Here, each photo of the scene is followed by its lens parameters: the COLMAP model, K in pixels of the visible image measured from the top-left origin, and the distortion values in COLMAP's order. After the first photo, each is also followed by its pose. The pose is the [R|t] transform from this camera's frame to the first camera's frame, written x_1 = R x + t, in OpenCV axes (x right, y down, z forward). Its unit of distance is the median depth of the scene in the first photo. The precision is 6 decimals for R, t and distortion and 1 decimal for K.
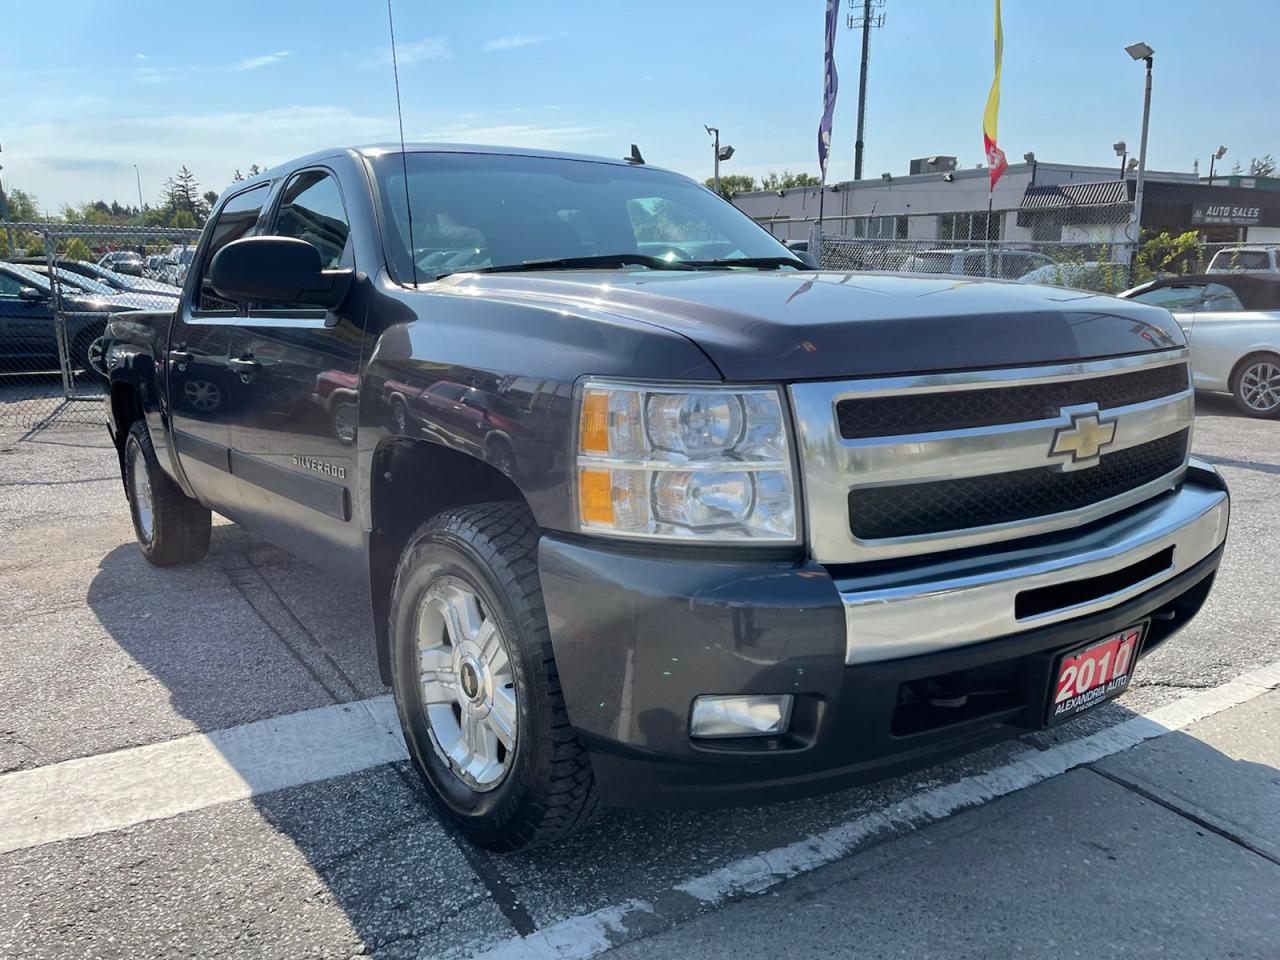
lens RADIAL K [[971.2, 0, 635.0], [0, 971.2, 477.4], [0, 0, 1]] dist [0.080959, -0.110917]
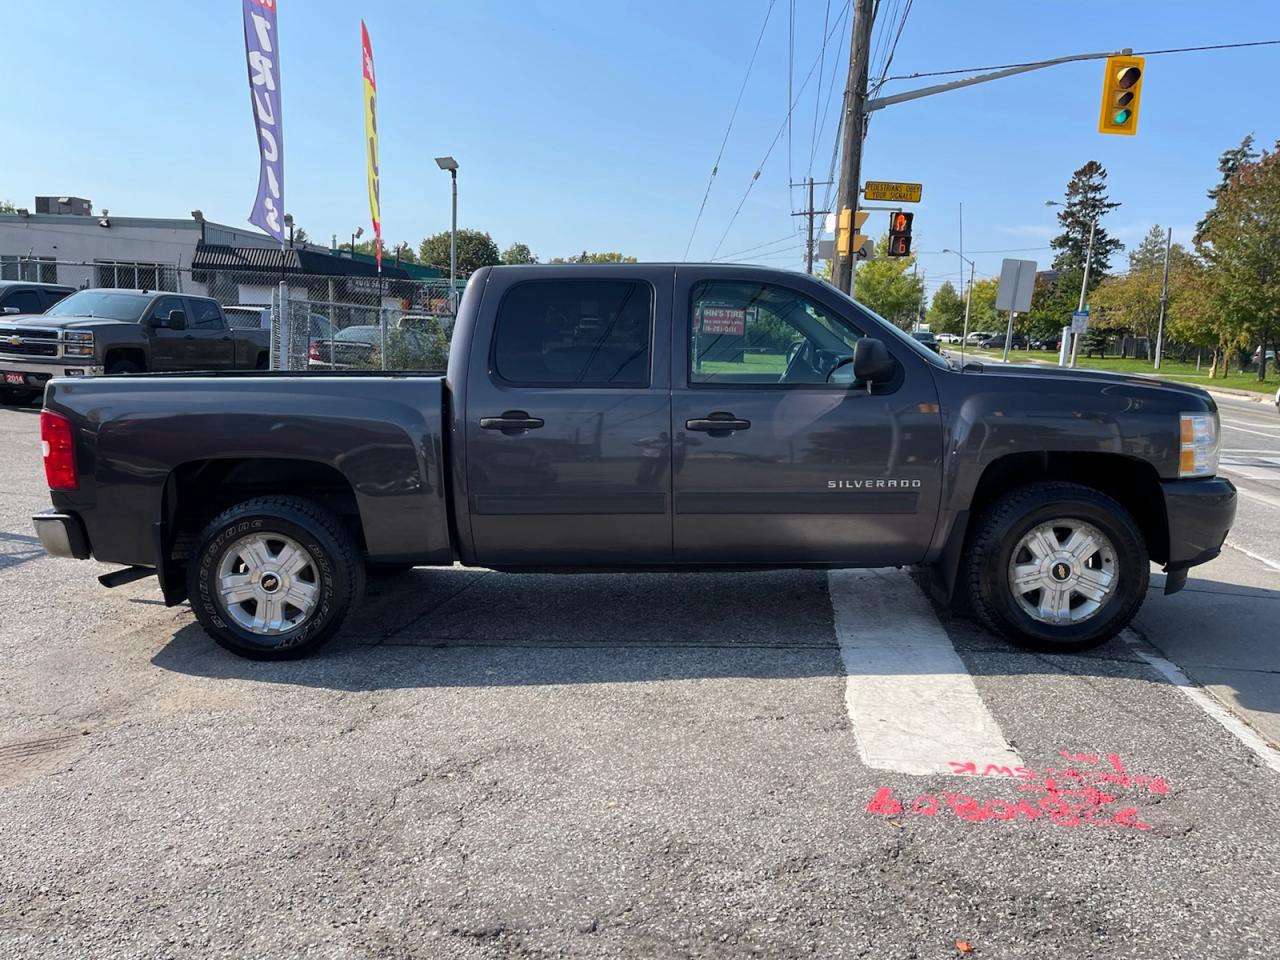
lens RADIAL K [[971.2, 0, 639.7], [0, 971.2, 476.3], [0, 0, 1]] dist [0.080959, -0.110917]
pose [[0.621624, -0.080945, 0.779122, -1.980058], [0.120846, 0.992649, 0.006712, -0.088696], [-0.773938, 0.089982, 0.626836, 0.361507]]
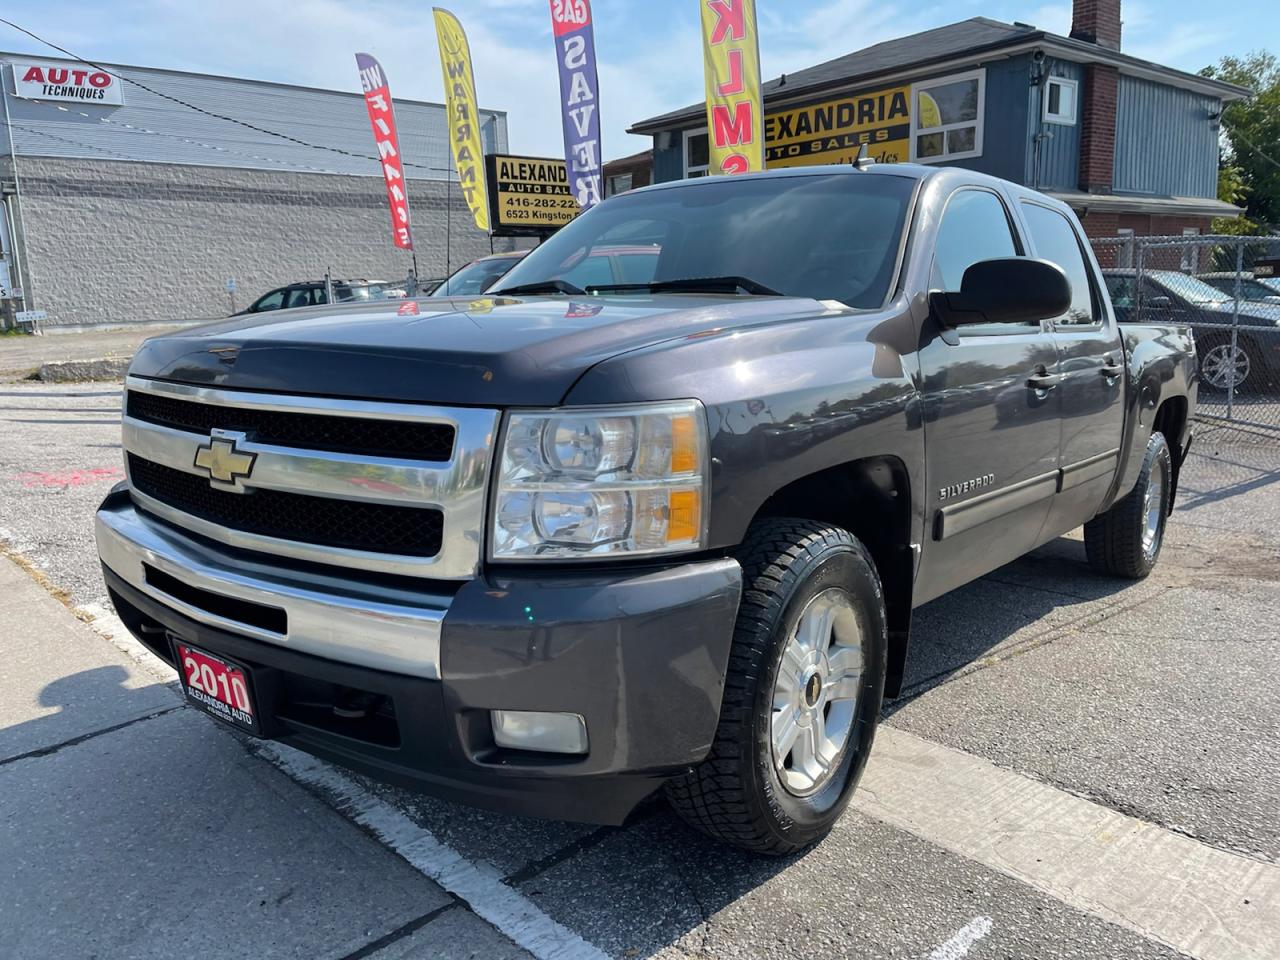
lens RADIAL K [[971.2, 0, 635.9], [0, 971.2, 481.8], [0, 0, 1]] dist [0.080959, -0.110917]
pose [[0.248239, 0.180967, -0.951645, 1.237866], [-0.179528, 0.973971, 0.138382, -0.192377], [0.951918, 0.136495, 0.274266, 0.890397]]
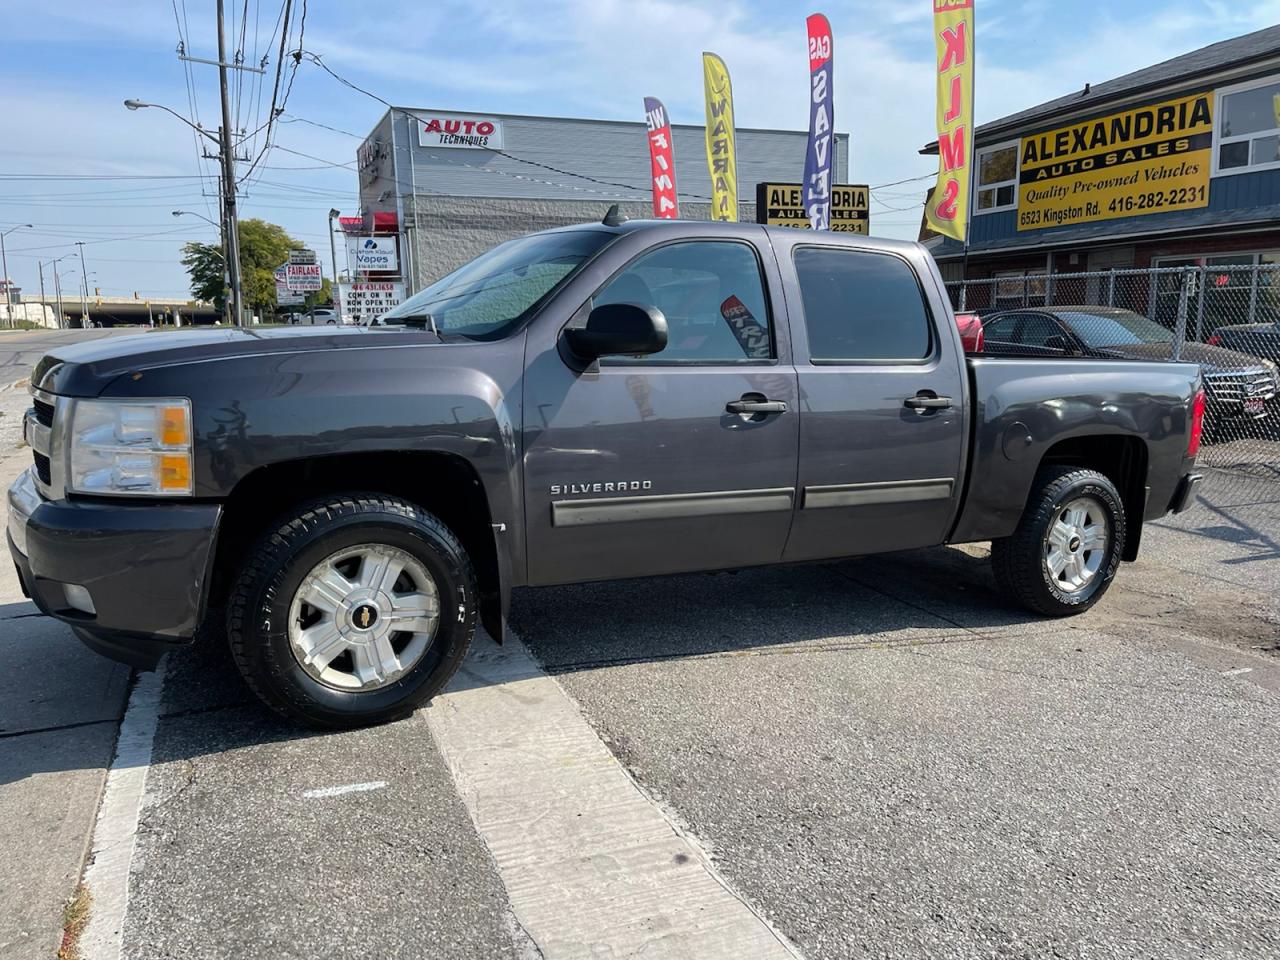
lens RADIAL K [[971.2, 0, 643.4], [0, 971.2, 484.3], [0, 0, 1]] dist [0.080959, -0.110917]
pose [[-0.118586, 0.171288, -0.978058, 1.601668], [-0.194135, 0.961999, 0.192014, -0.381350], [0.973781, 0.212645, -0.080827, 1.738757]]
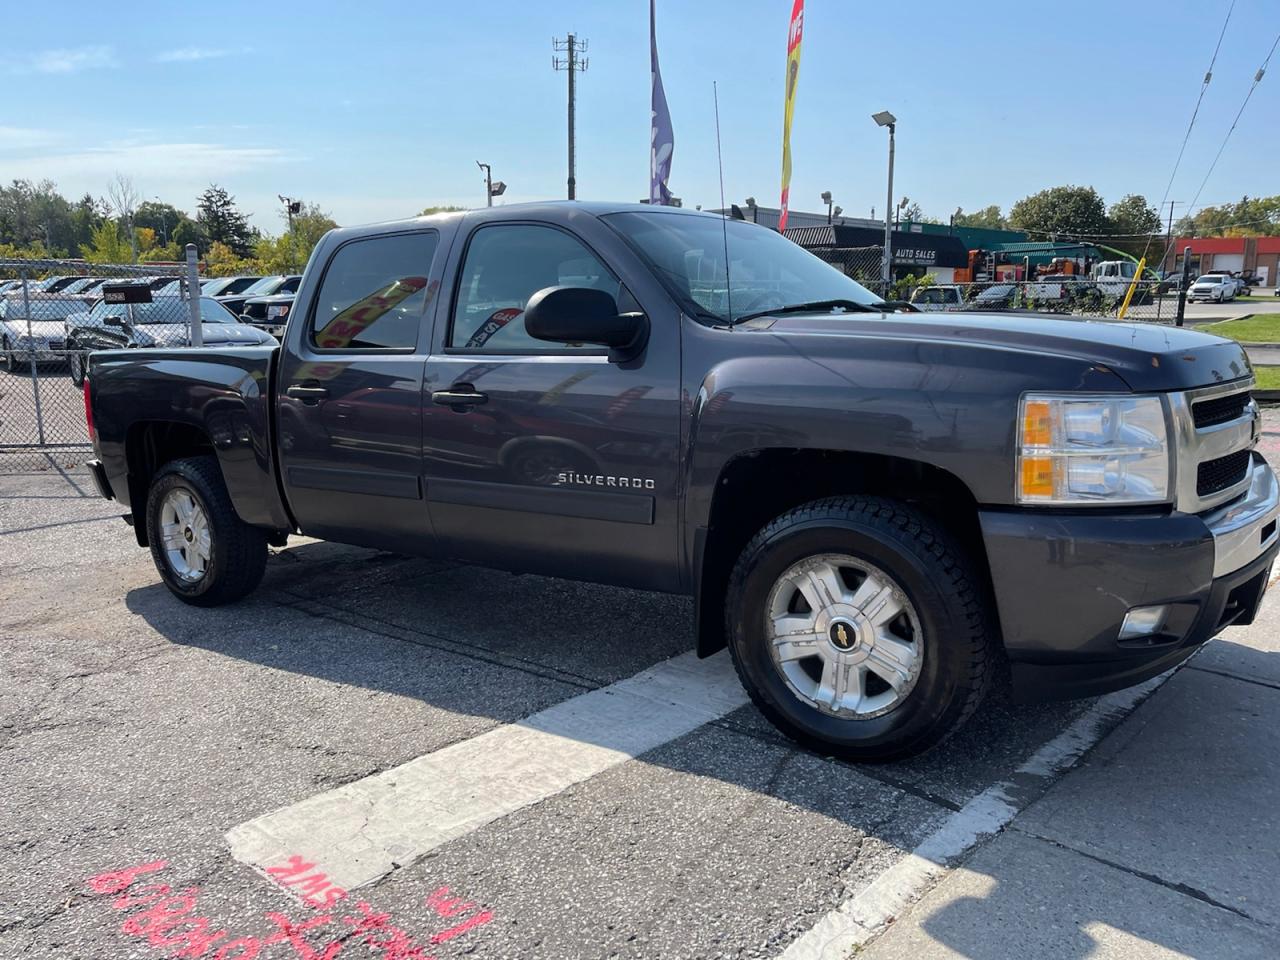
lens RADIAL K [[971.2, 0, 636.0], [0, 971.2, 480.4], [0, 0, 1]] dist [0.080959, -0.110917]
pose [[0.958709, -0.047391, 0.280411, -0.683431], [0.054932, 0.998308, -0.019089, 0.013840], [-0.279032, 0.033705, 0.959690, -0.136023]]
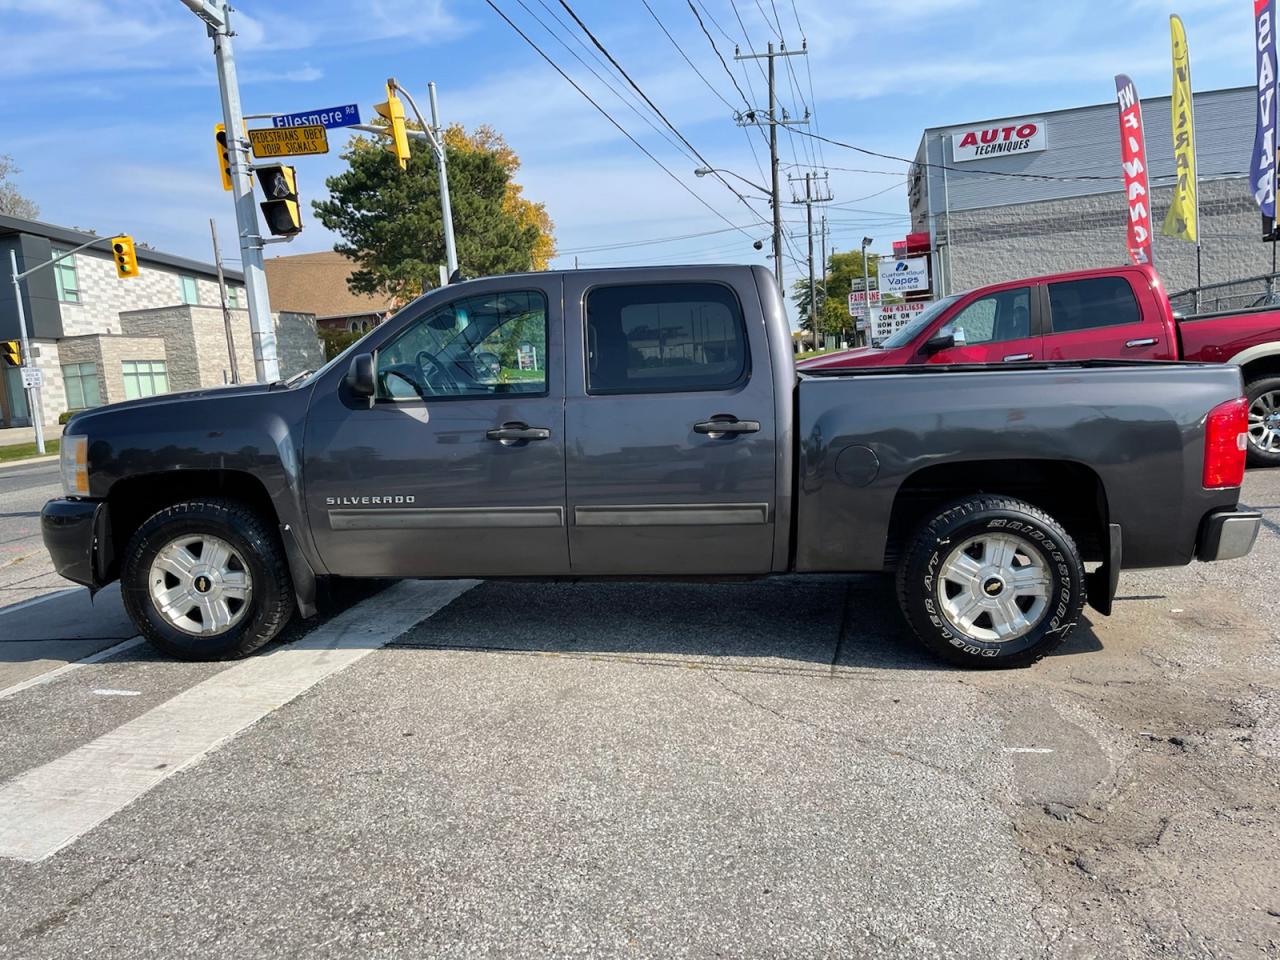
lens RADIAL K [[971.2, 0, 642.6], [0, 971.2, 476.7], [0, 0, 1]] dist [0.080959, -0.110917]
pose [[-0.667013, 0.139968, -0.731780, 1.203695], [-0.075866, 0.964330, 0.253599, -0.621425], [0.741173, 0.224671, -0.632602, 3.031344]]
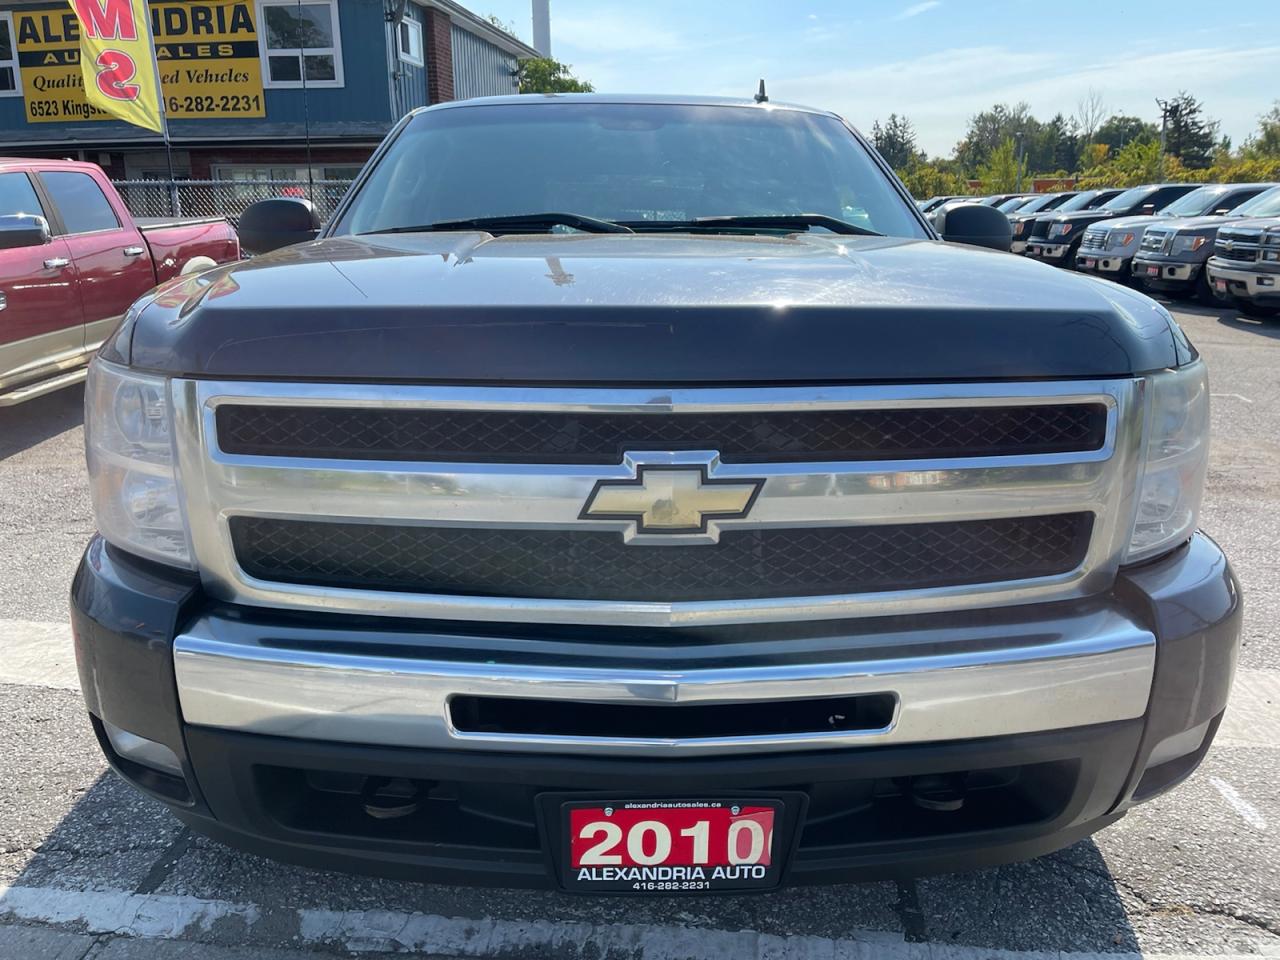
lens RADIAL K [[971.2, 0, 635.0], [0, 971.2, 473.1], [0, 0, 1]] dist [0.080959, -0.110917]
pose [[0.820577, 0.144854, -0.552875, 0.628431], [-0.118945, 0.989451, 0.082699, -0.086848], [0.559021, -0.002099, 0.829151, 0.339897]]
